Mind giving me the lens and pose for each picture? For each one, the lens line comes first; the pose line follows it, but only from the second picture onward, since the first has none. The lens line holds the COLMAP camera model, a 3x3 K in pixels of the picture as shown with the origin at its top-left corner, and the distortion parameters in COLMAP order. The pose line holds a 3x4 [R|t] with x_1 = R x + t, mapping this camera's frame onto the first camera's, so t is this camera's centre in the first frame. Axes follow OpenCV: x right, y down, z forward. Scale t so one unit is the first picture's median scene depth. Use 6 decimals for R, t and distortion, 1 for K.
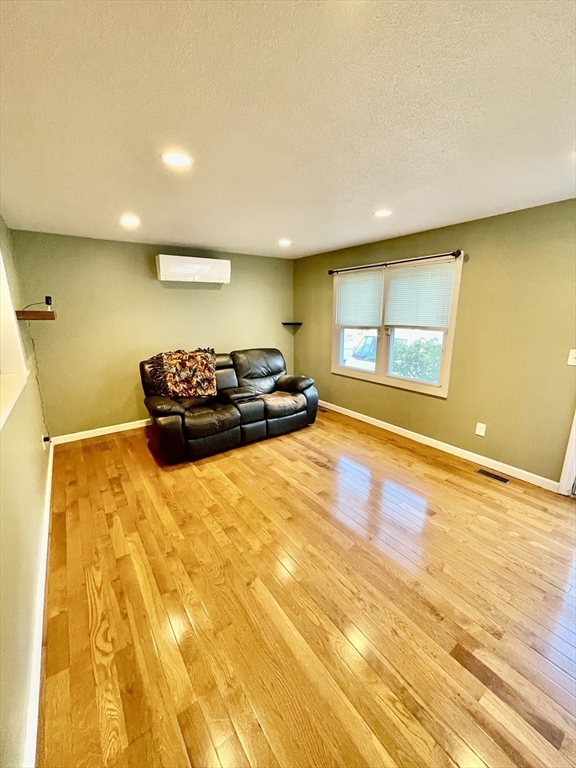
lens RADIAL K [[310.5, 0, 290.0], [0, 310.5, 383.6], [0, 0, 1]] dist [0.002566, -0.000114]
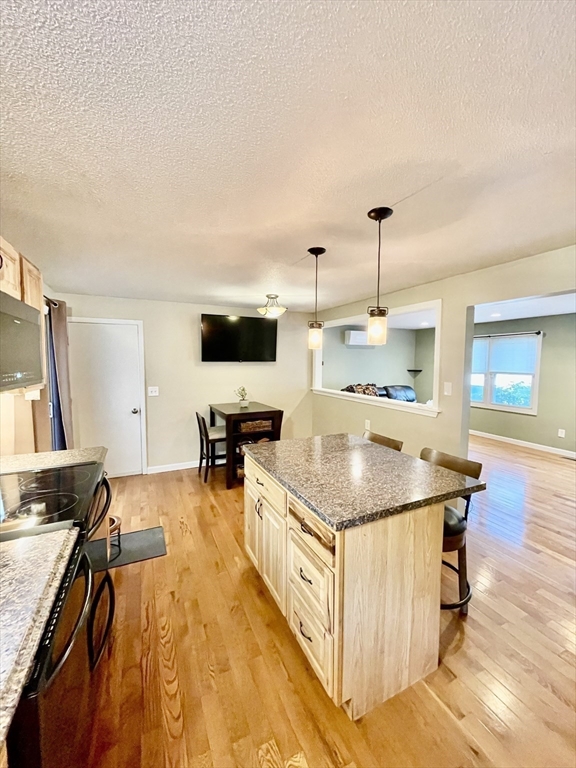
lens RADIAL K [[310.5, 0, 289.1], [0, 310.5, 383.3], [0, 0, 1]] dist [0.002566, -0.000114]
pose [[0.985067, 0.025352, -0.170297, -0.521971], [-0.051633, 0.987074, -0.151721, 0.198863], [0.164250, 0.158249, 0.973642, -0.863128]]
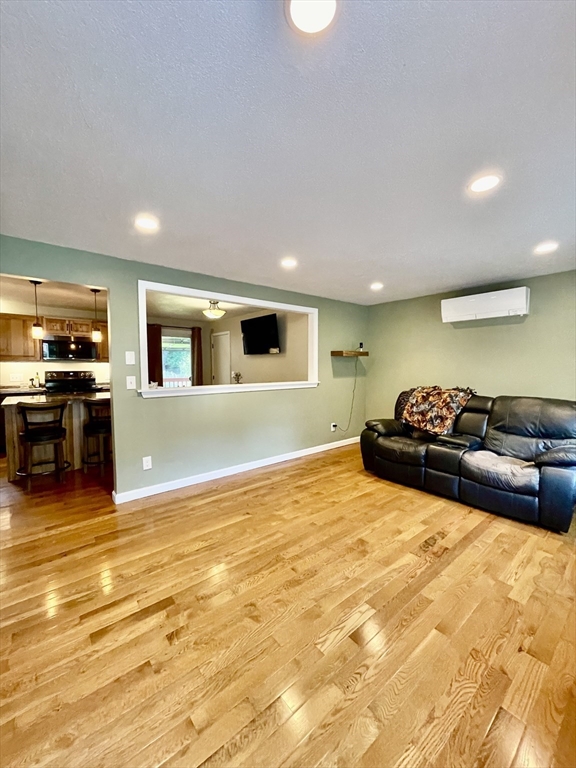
lens RADIAL K [[310.5, 0, 288.7], [0, 310.5, 384.3], [0, 0, 1]] dist [0.002566, -0.000114]
pose [[0.061916, 0.067091, -0.995824, 0.754674], [-0.232939, 0.971156, 0.050946, -0.059205], [0.970518, 0.228811, 0.075758, 0.510332]]
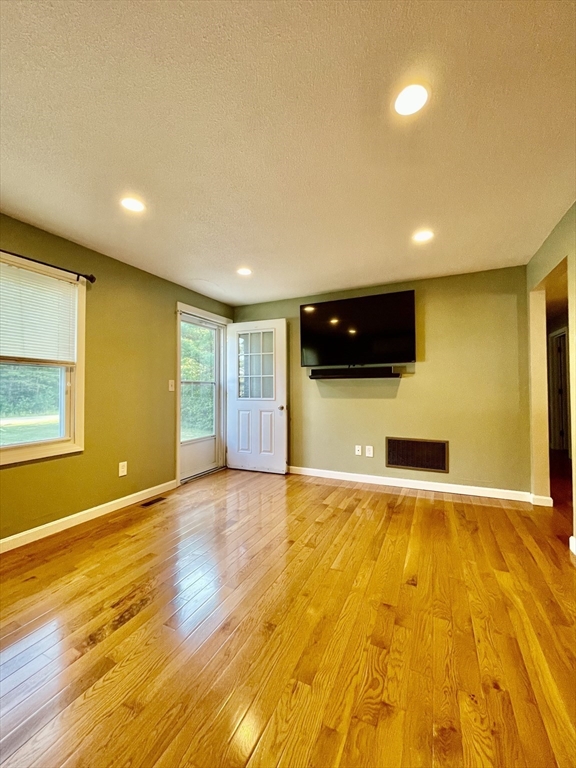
lens RADIAL K [[310.5, 0, 290.4], [0, 310.5, 382.5], [0, 0, 1]] dist [0.002566, -0.000114]
pose [[-0.486681, 0.026831, 0.873168, -0.444684], [0.212845, 0.973048, 0.088734, -0.080101], [-0.847254, 0.229035, -0.479275, 0.902935]]
